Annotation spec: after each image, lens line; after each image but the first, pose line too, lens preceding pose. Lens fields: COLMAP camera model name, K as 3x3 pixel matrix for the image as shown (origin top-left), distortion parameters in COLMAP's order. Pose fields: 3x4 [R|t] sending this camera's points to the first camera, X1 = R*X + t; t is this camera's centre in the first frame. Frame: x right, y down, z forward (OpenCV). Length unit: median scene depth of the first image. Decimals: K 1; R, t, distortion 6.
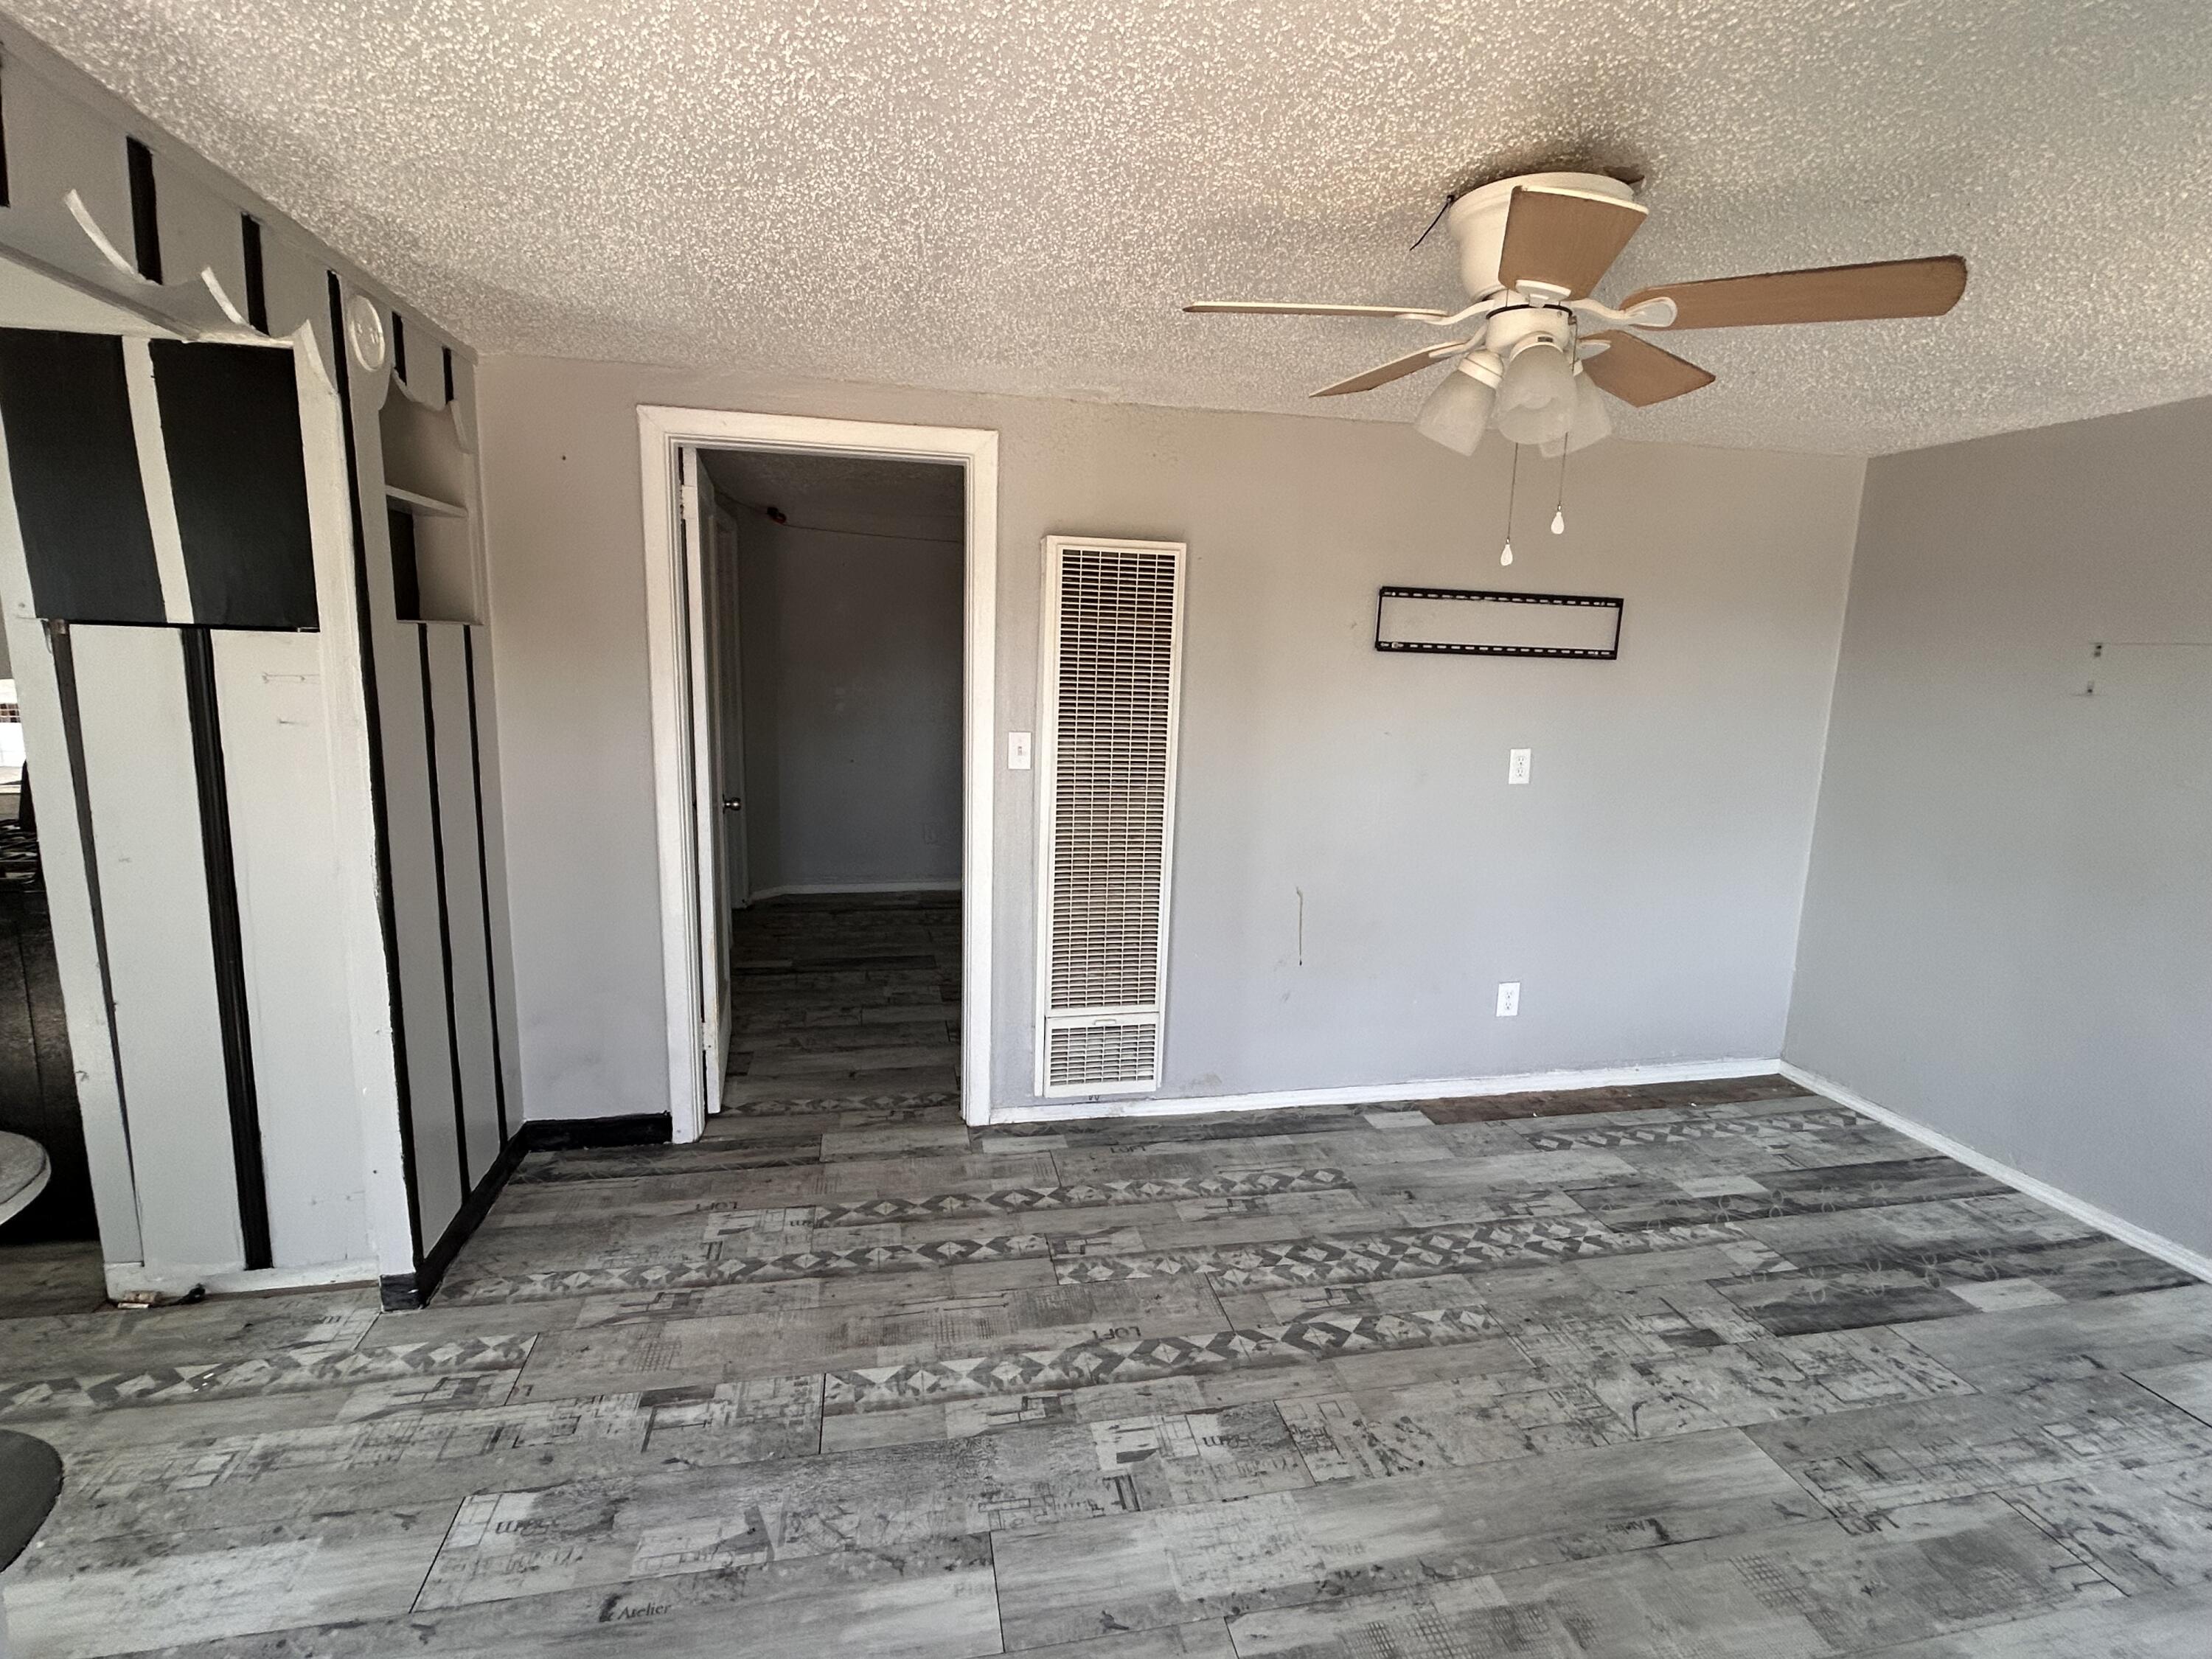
lens RADIAL K [[1069.8, 0, 1106.0], [0, 1069.8, 829.5], [0, 0, 1]] dist [0.000571, 0.001142]
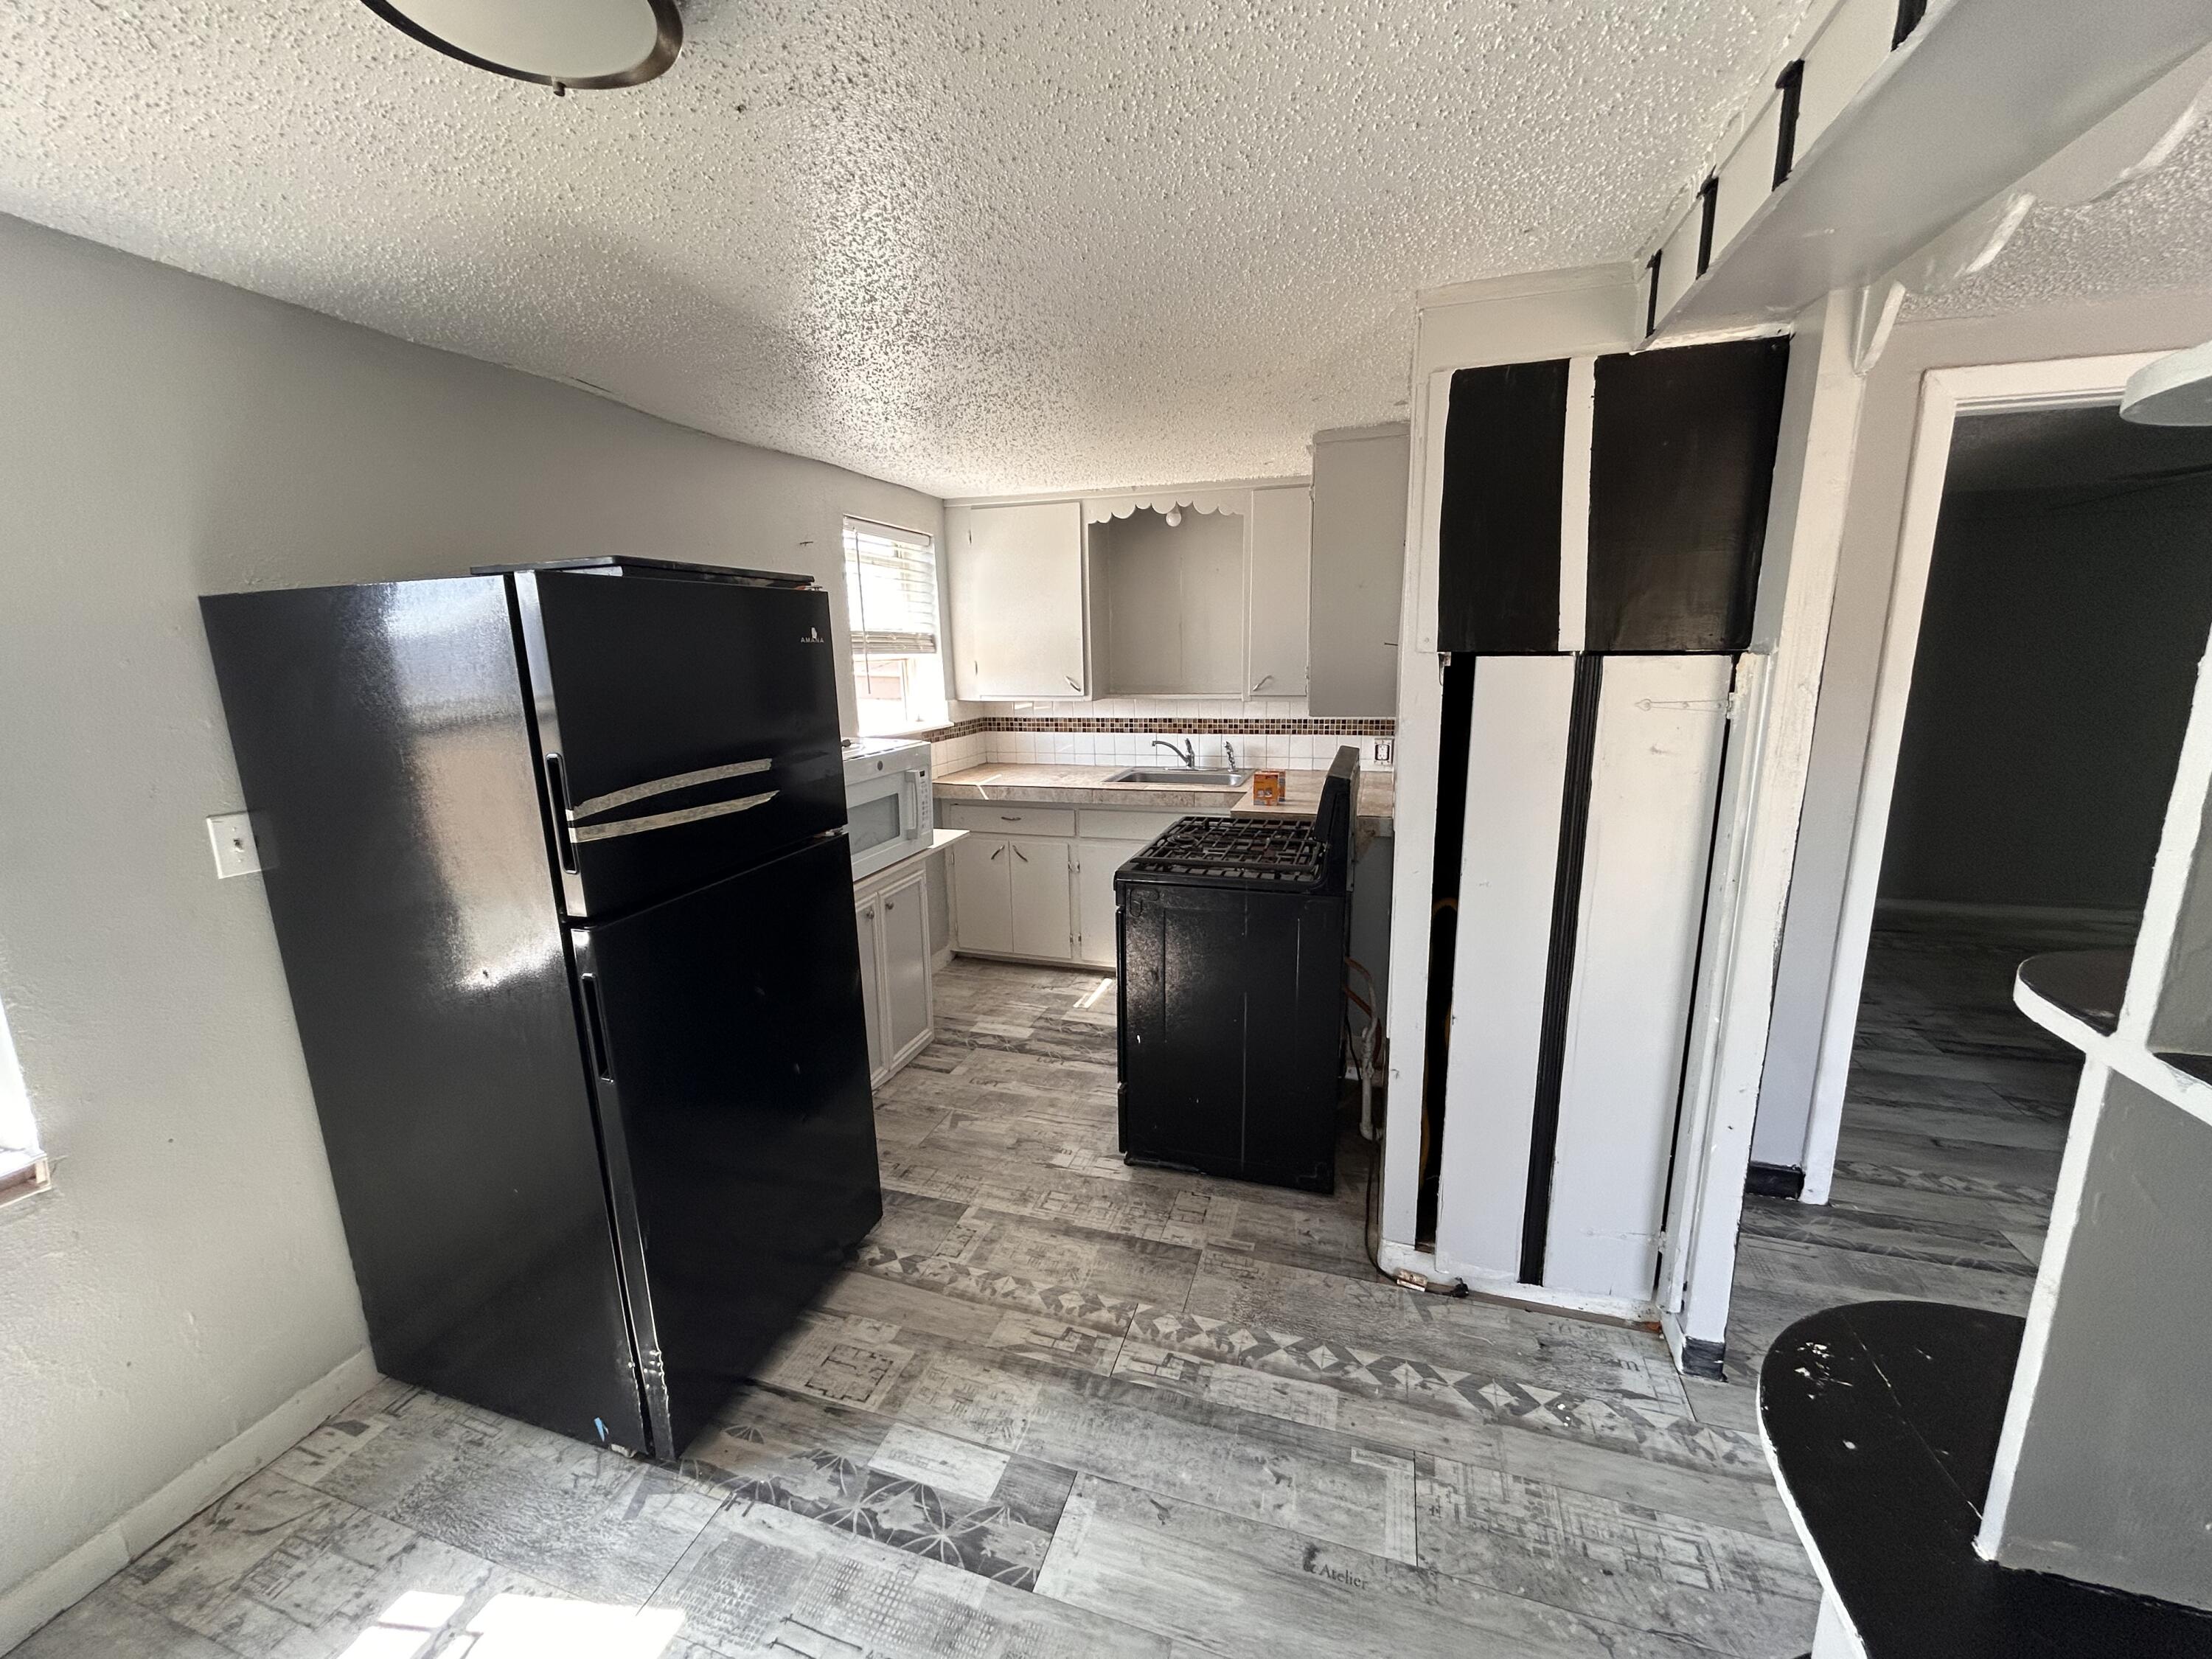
lens RADIAL K [[895.7, 0, 1106.0], [0, 895.7, 829.5], [0, 0, 1]] dist [0.002309, 0.000324]
pose [[0.873915, 0.057489, -0.482667, -0.669511], [-0.042446, 0.998214, 0.042042, -0.036833], [0.484222, -0.016254, 0.874794, 0.055508]]
